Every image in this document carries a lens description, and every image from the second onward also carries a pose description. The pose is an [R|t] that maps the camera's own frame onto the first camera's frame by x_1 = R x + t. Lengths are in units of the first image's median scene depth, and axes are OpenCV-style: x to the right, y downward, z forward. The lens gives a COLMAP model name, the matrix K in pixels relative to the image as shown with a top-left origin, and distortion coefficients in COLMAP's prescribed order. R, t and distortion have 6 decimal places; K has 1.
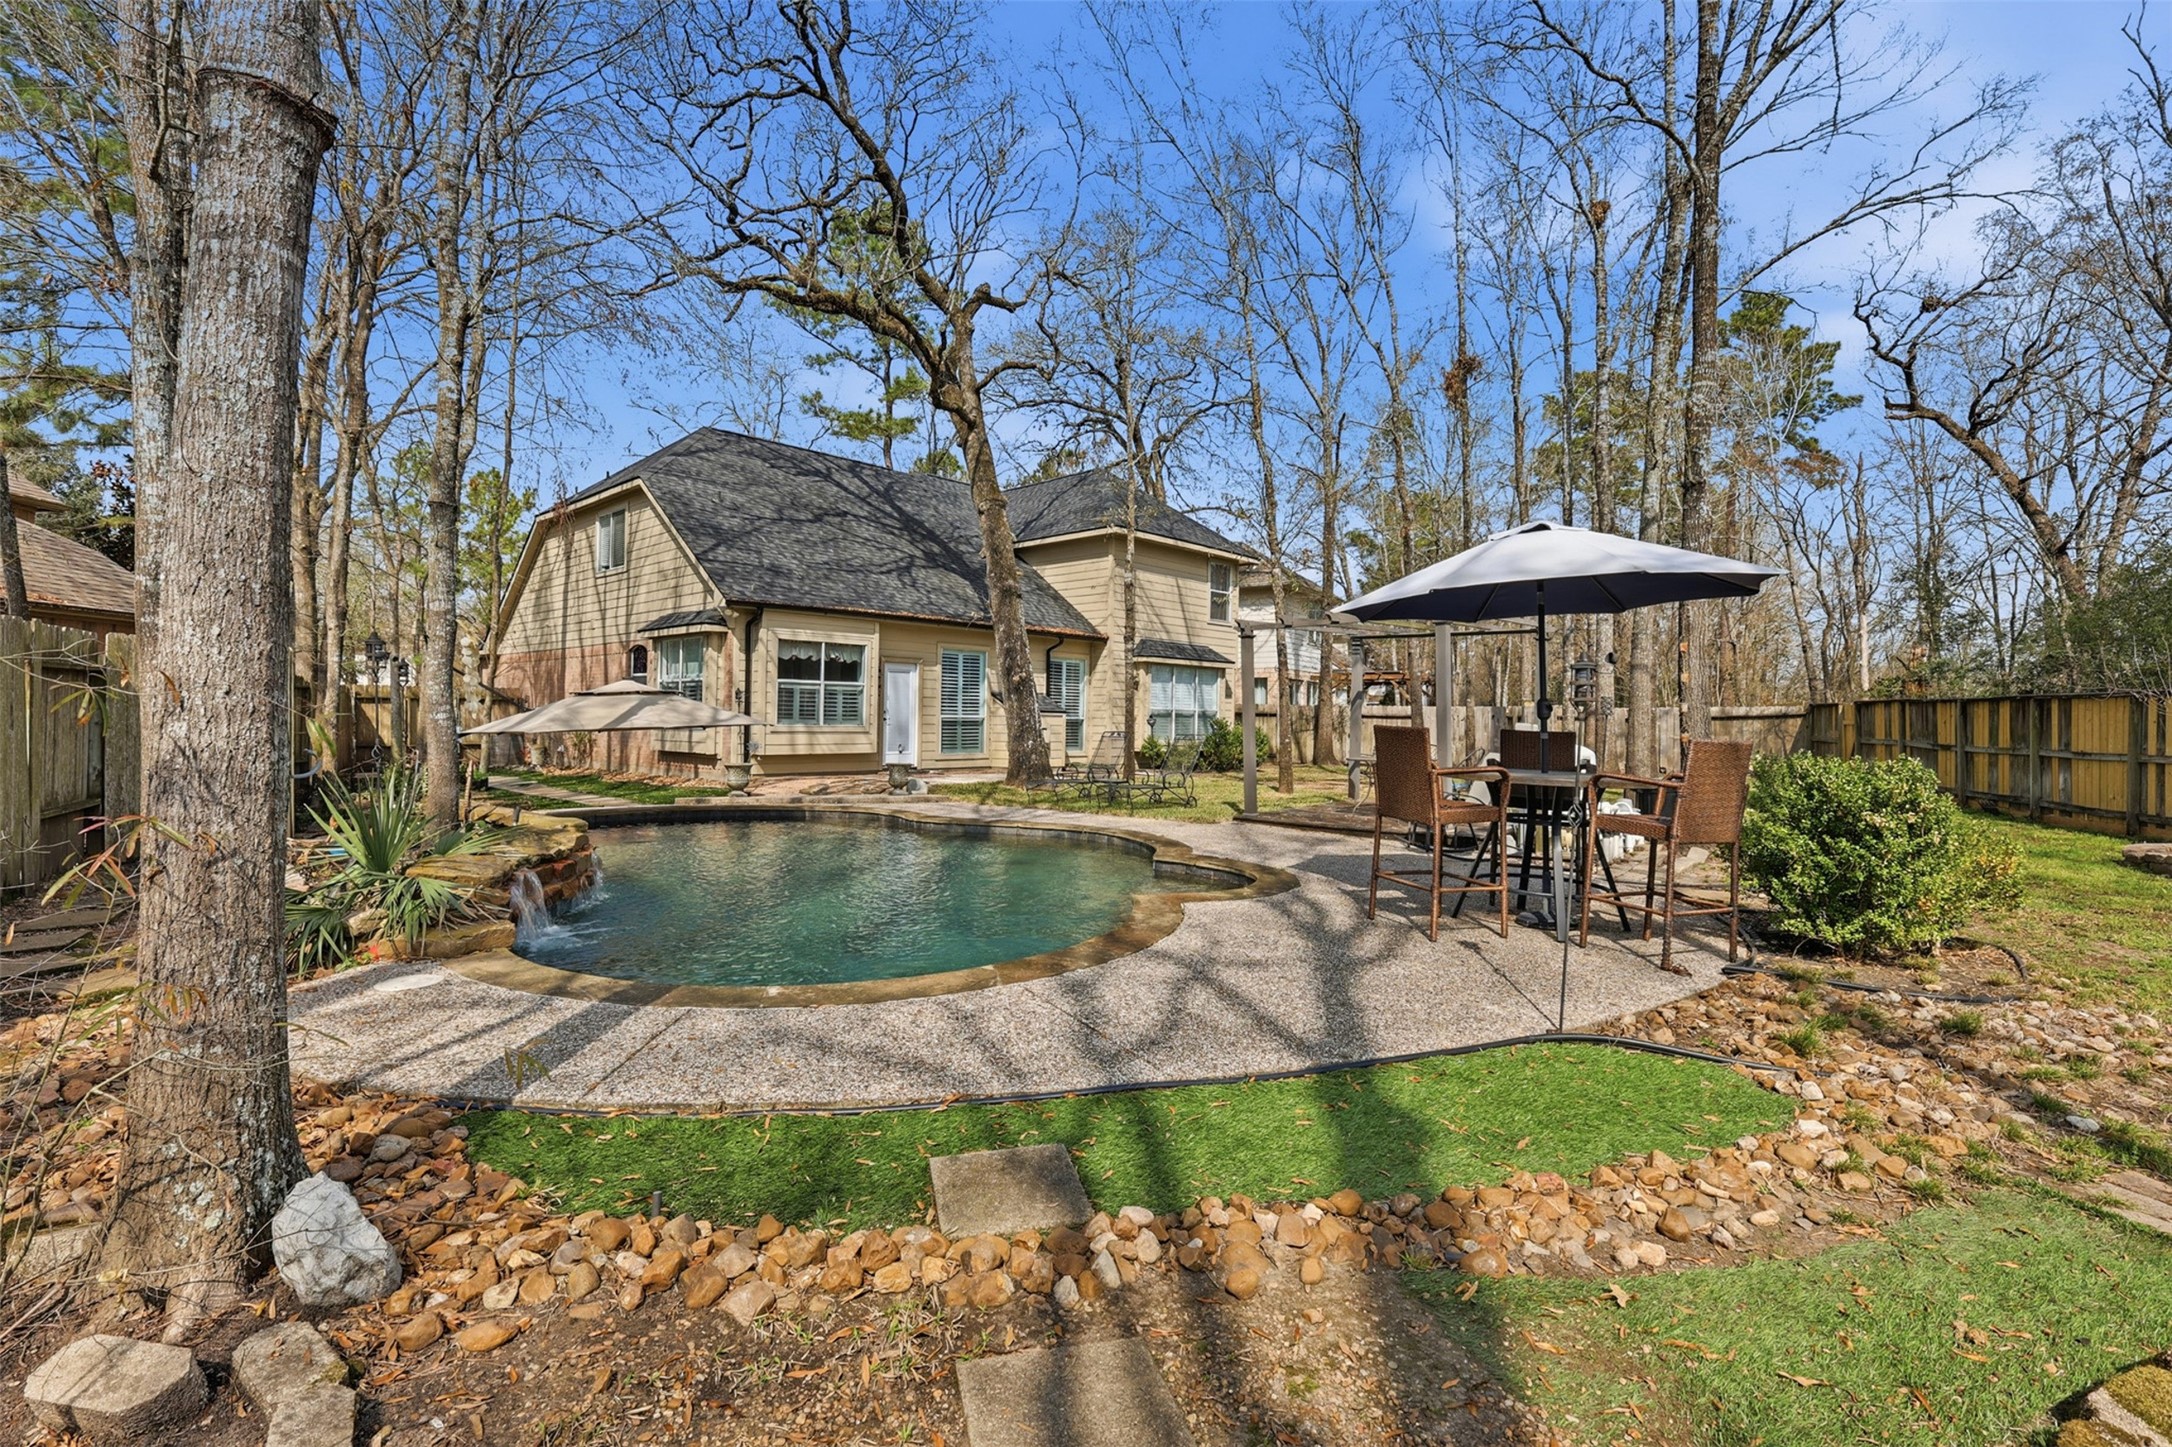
lens RADIAL K [[947.6, 0, 1086.0], [0, 947.6, 723.5], [0, 0, 1]] dist [-0.002499, 0.000370]
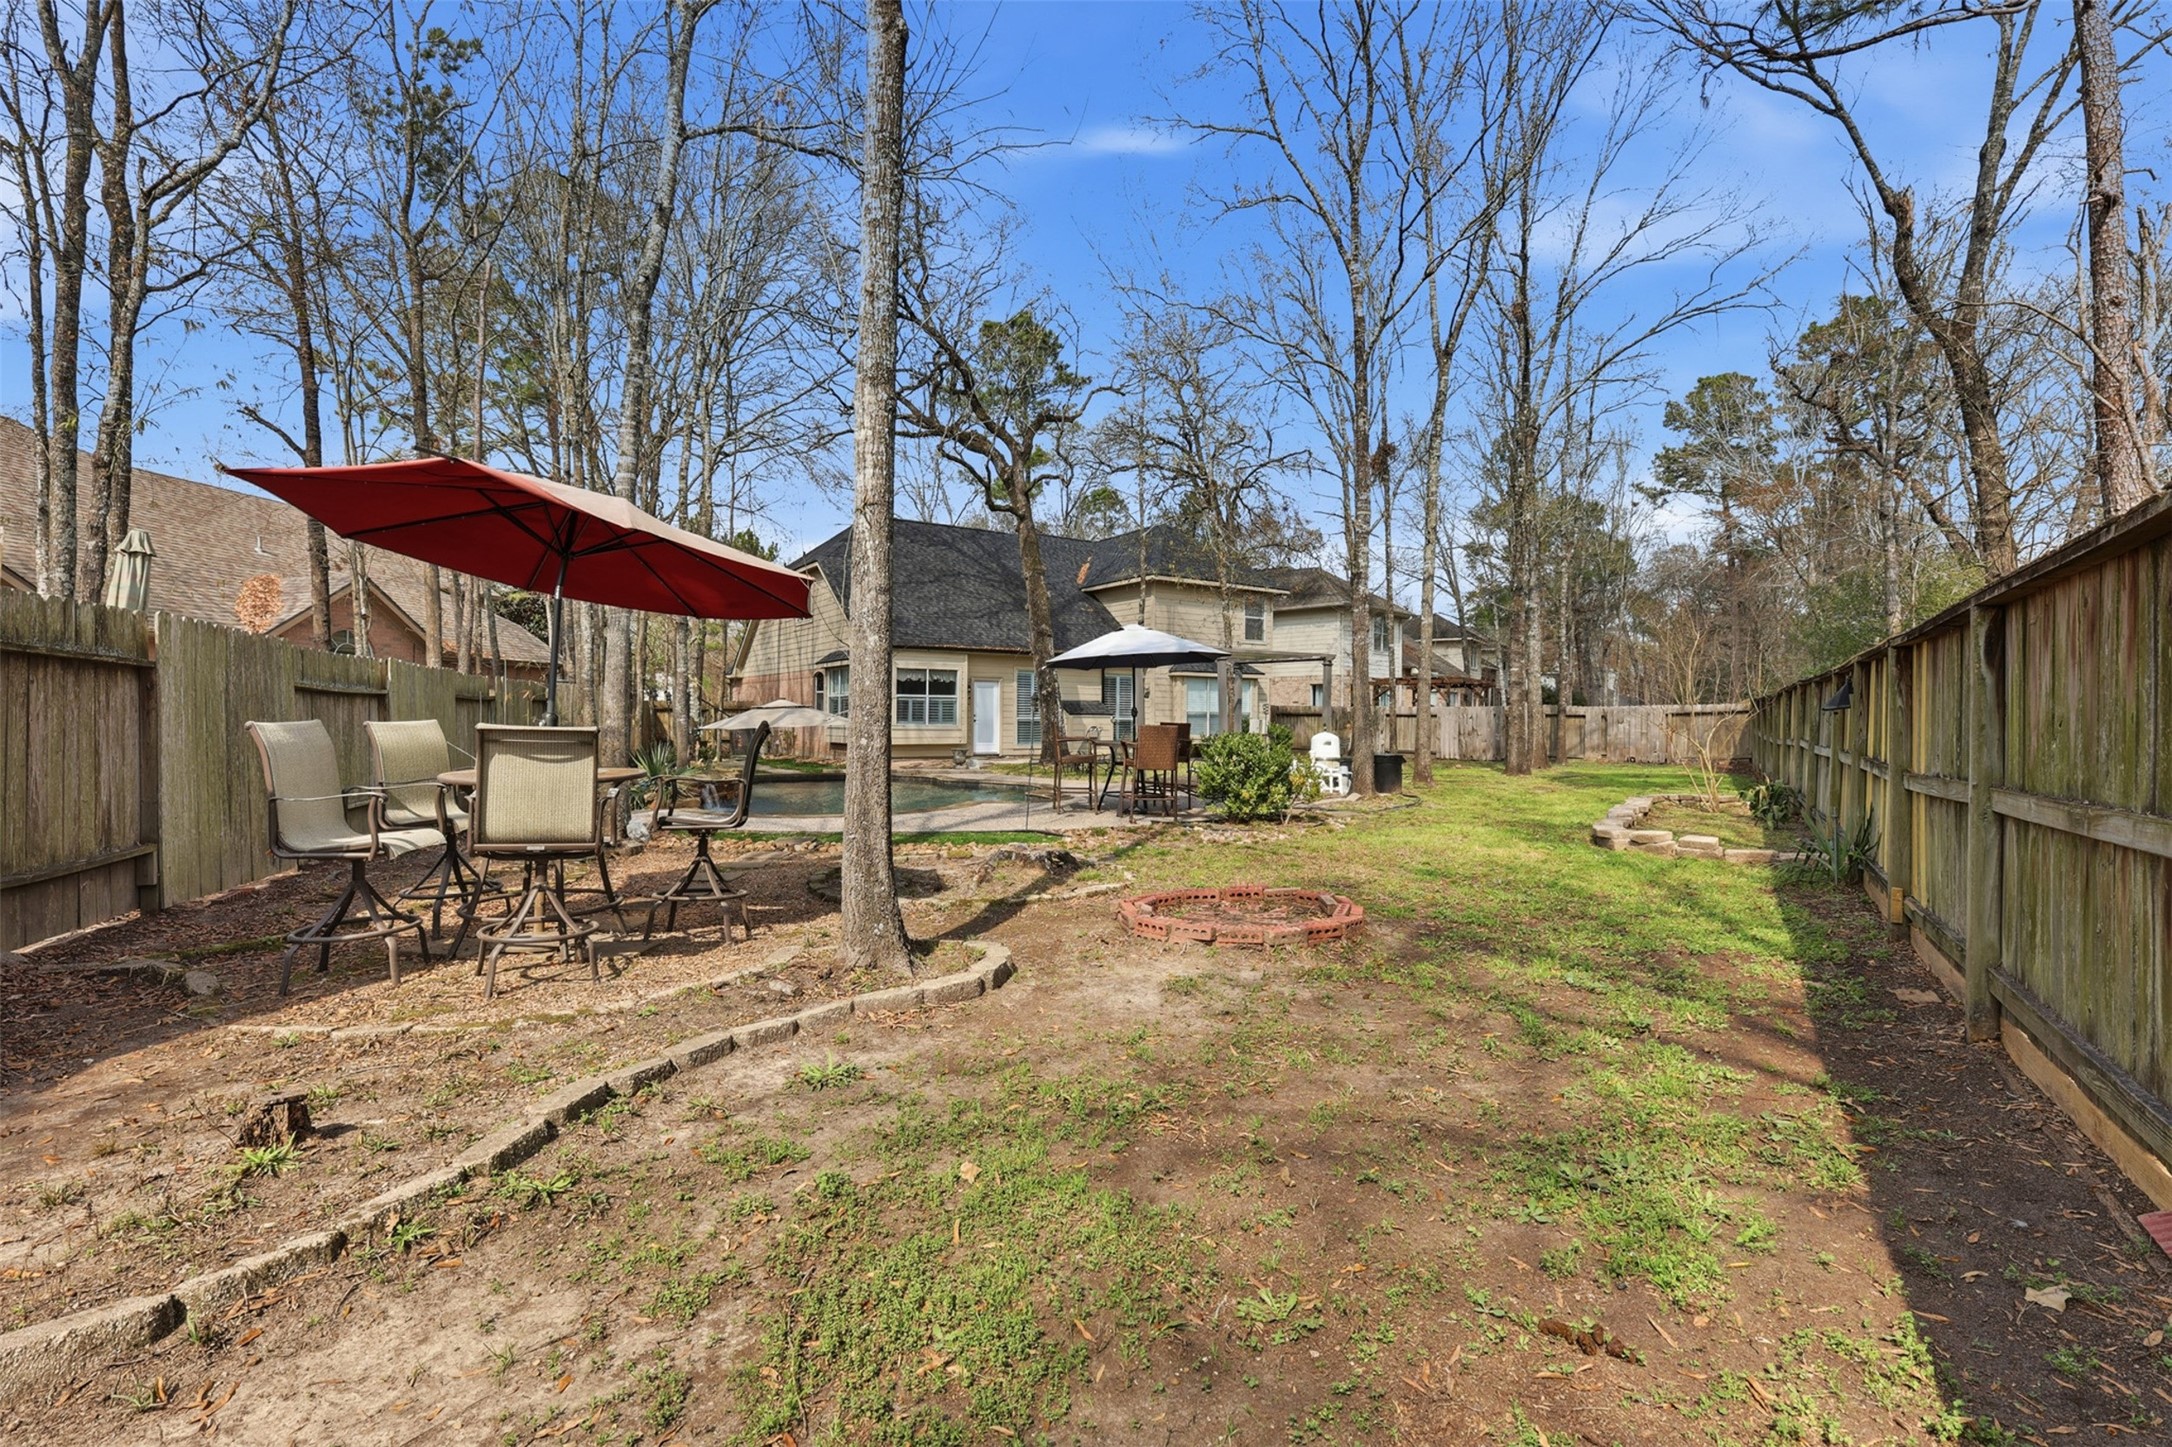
lens RADIAL K [[936.8, 0, 1086.0], [0, 936.8, 723.5], [0, 0, 1]] dist [-0.021266, -0.000078]
pose [[0.973366, -0.005233, -0.229195, 0.288172], [0.005072, 0.999986, -0.001294, 0.002889], [0.229199, 0.000097, 0.973380, -0.355798]]
